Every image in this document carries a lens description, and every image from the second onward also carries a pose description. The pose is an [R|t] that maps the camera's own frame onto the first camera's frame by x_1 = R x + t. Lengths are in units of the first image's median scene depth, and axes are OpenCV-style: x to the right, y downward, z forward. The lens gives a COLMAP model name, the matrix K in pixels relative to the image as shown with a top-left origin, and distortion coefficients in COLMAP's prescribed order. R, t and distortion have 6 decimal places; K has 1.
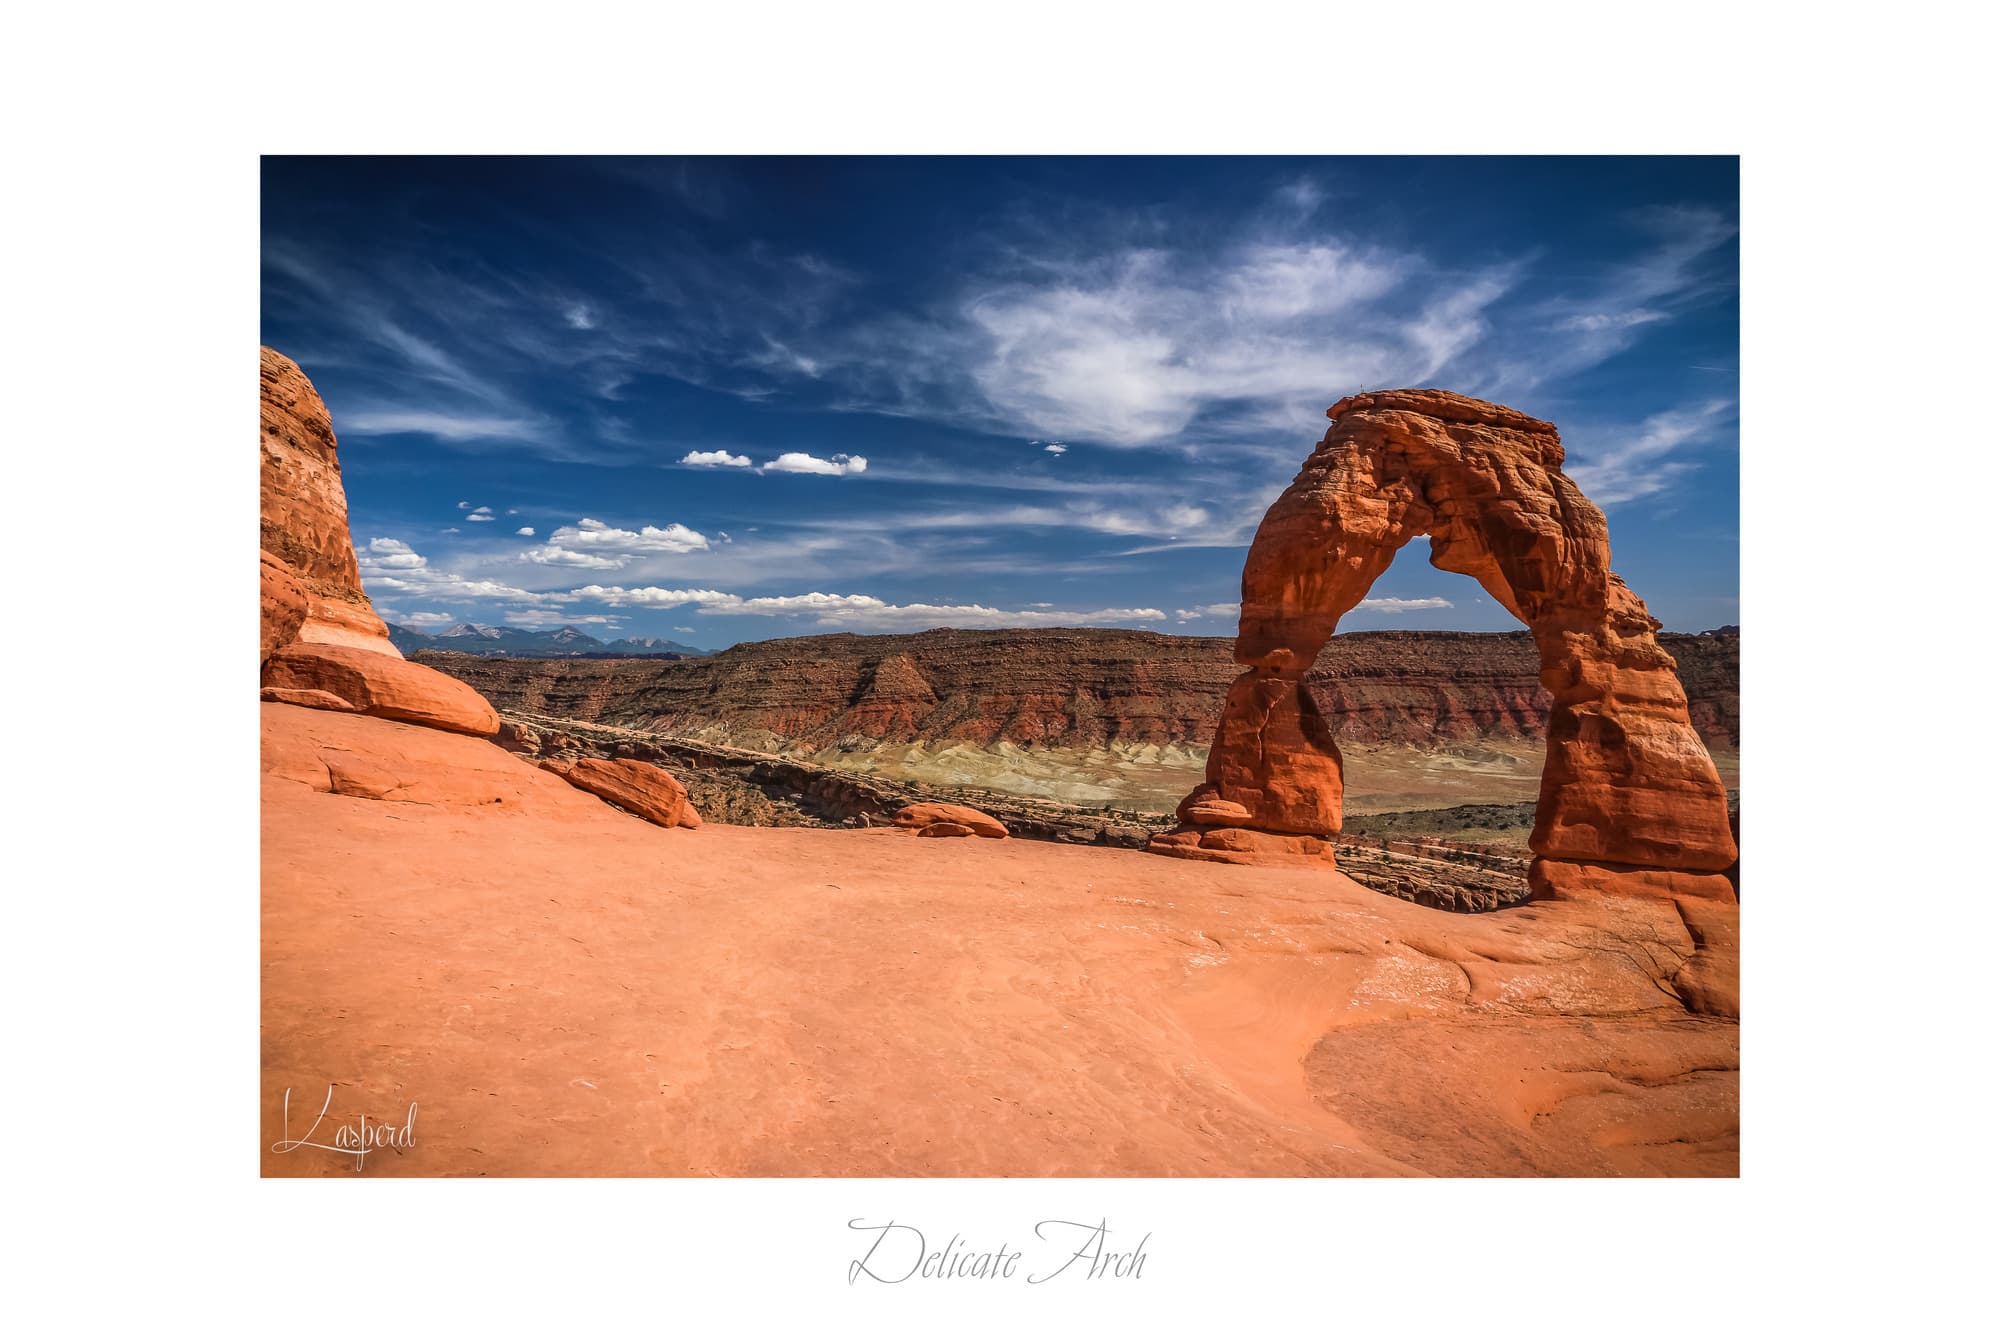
lens RADIAL K [[1090.6, 0, 1000.0], [0, 1090.6, 666.5], [0, 0, 1]] dist [-0.063844, 0.001832]
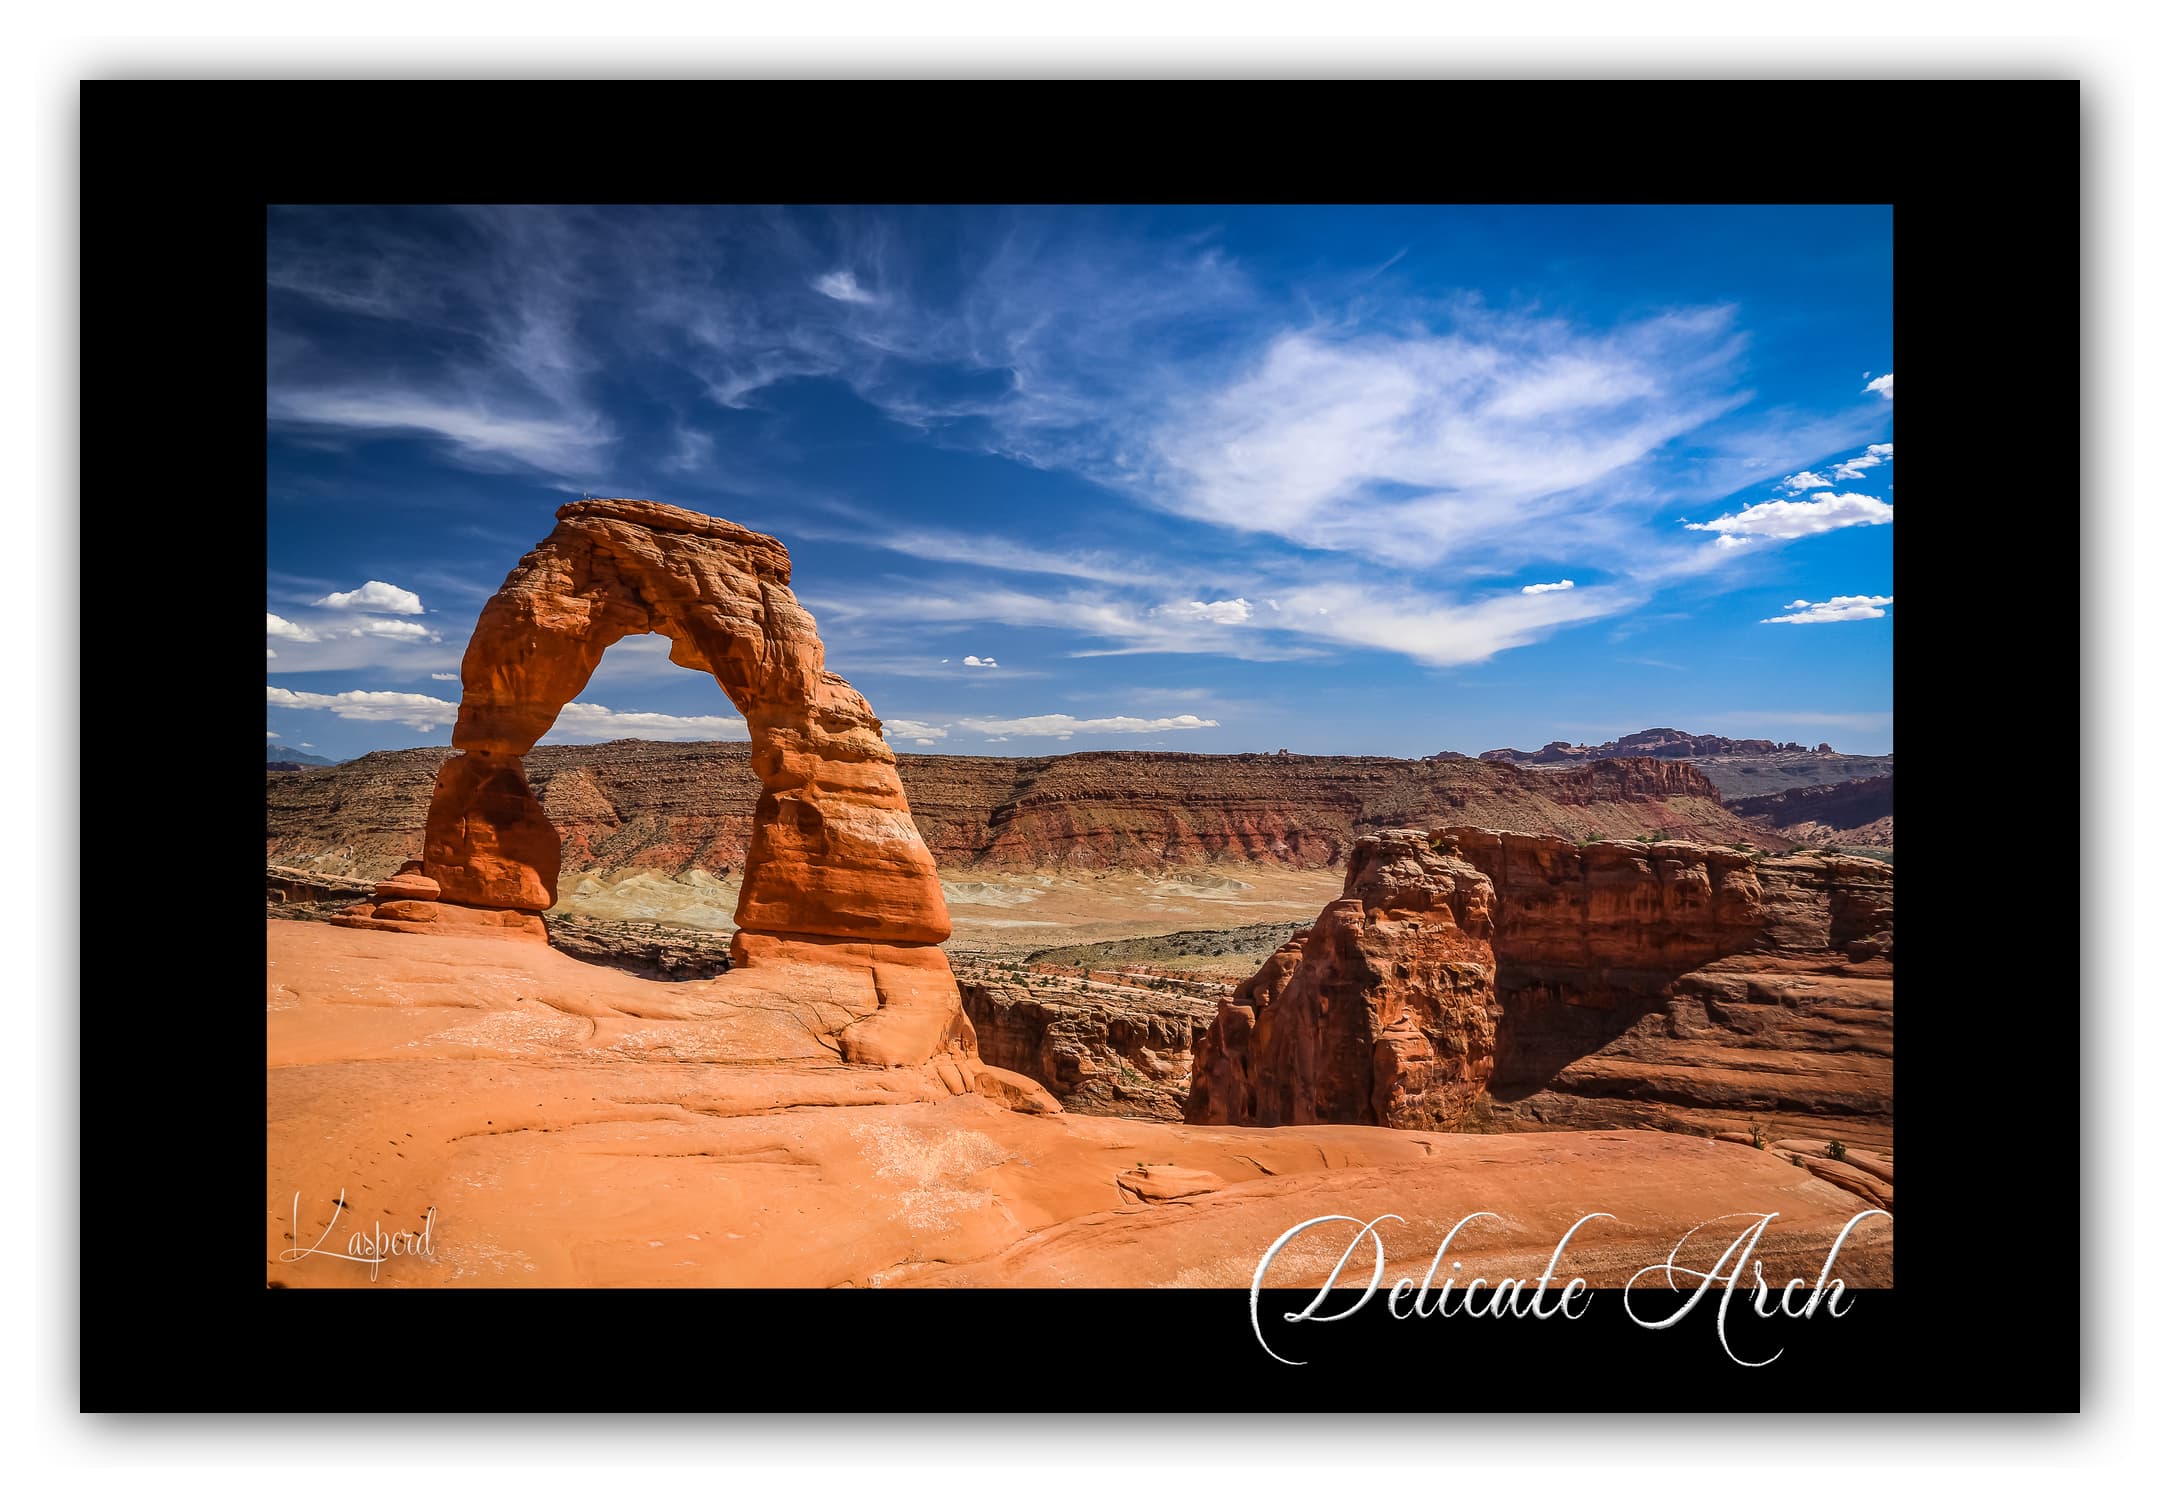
lens RADIAL K [[1208.7, 0, 1086.0], [0, 1208.7, 730.5], [0, 0, 1]] dist [-0.138321, 0.112253]
pose [[0.952729, 0.023870, 0.302882, 0.465905], [-0.009662, 0.998785, -0.048321, 0.030341], [-0.303667, 0.043110, 0.951802, -0.276302]]
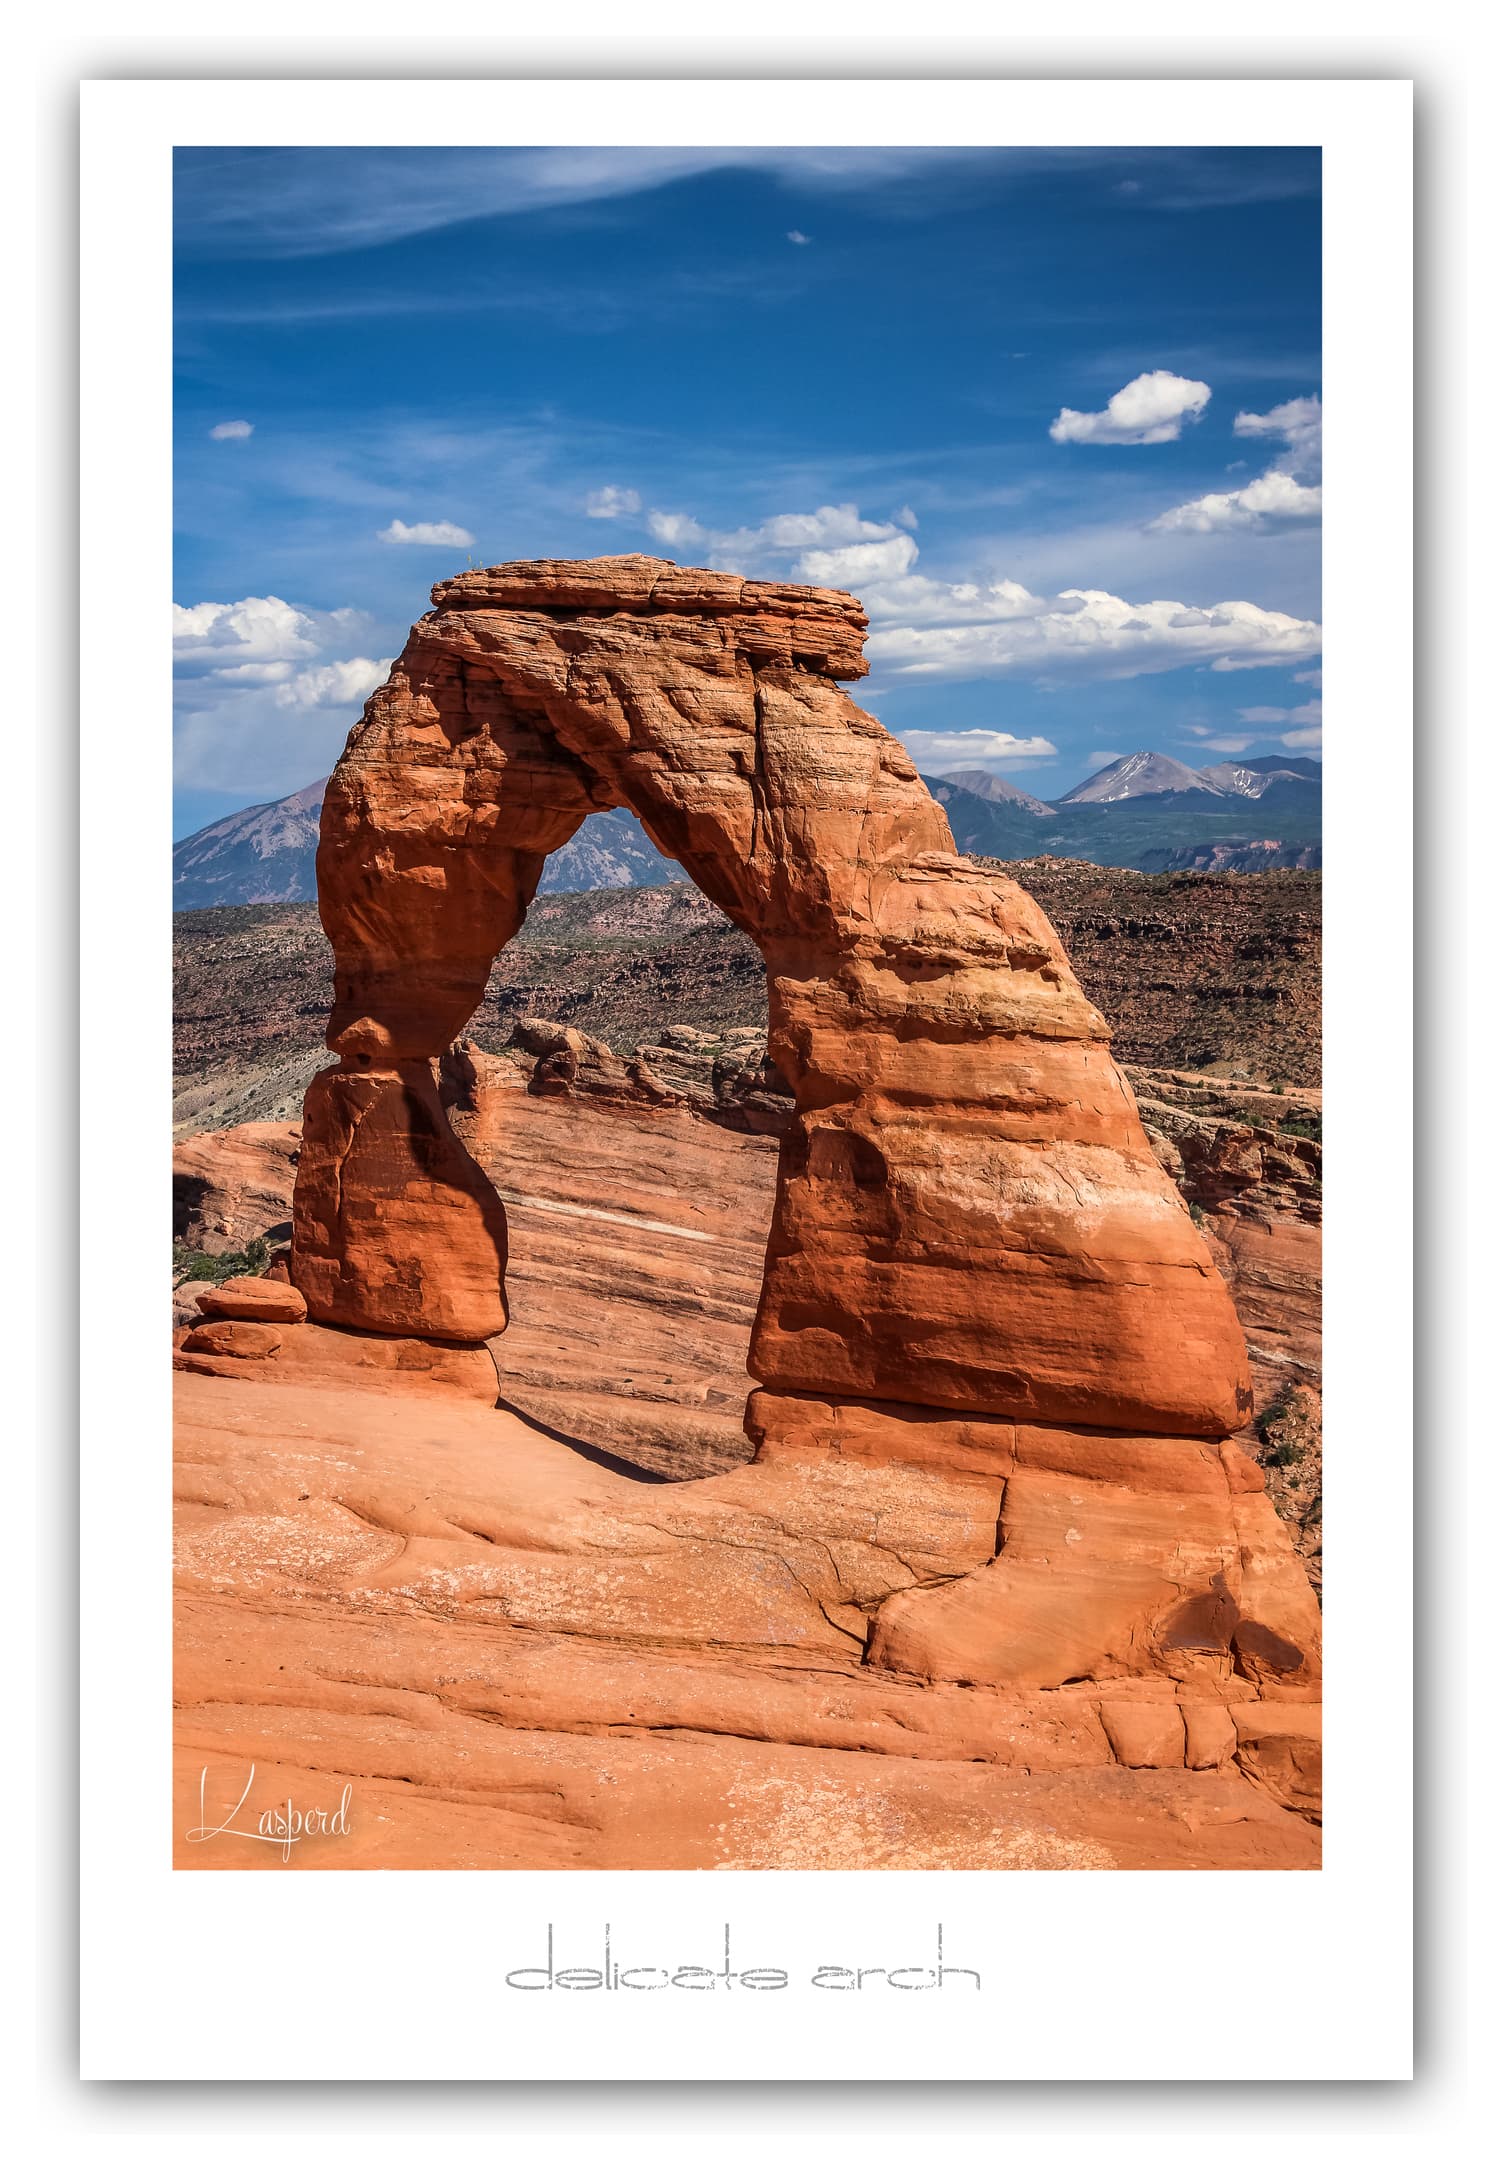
lens RADIAL K [[4163.6, 0, 794.3], [0, 4163.6, 1092.9], [0, 0, 1]] dist [0.271674, 0.100622]
pose [[0.846220, -0.018123, -0.532525, 1.666721], [0.047804, 0.997973, 0.042001, -0.063571], [0.530684, -0.060999, 0.845372, -0.803504]]
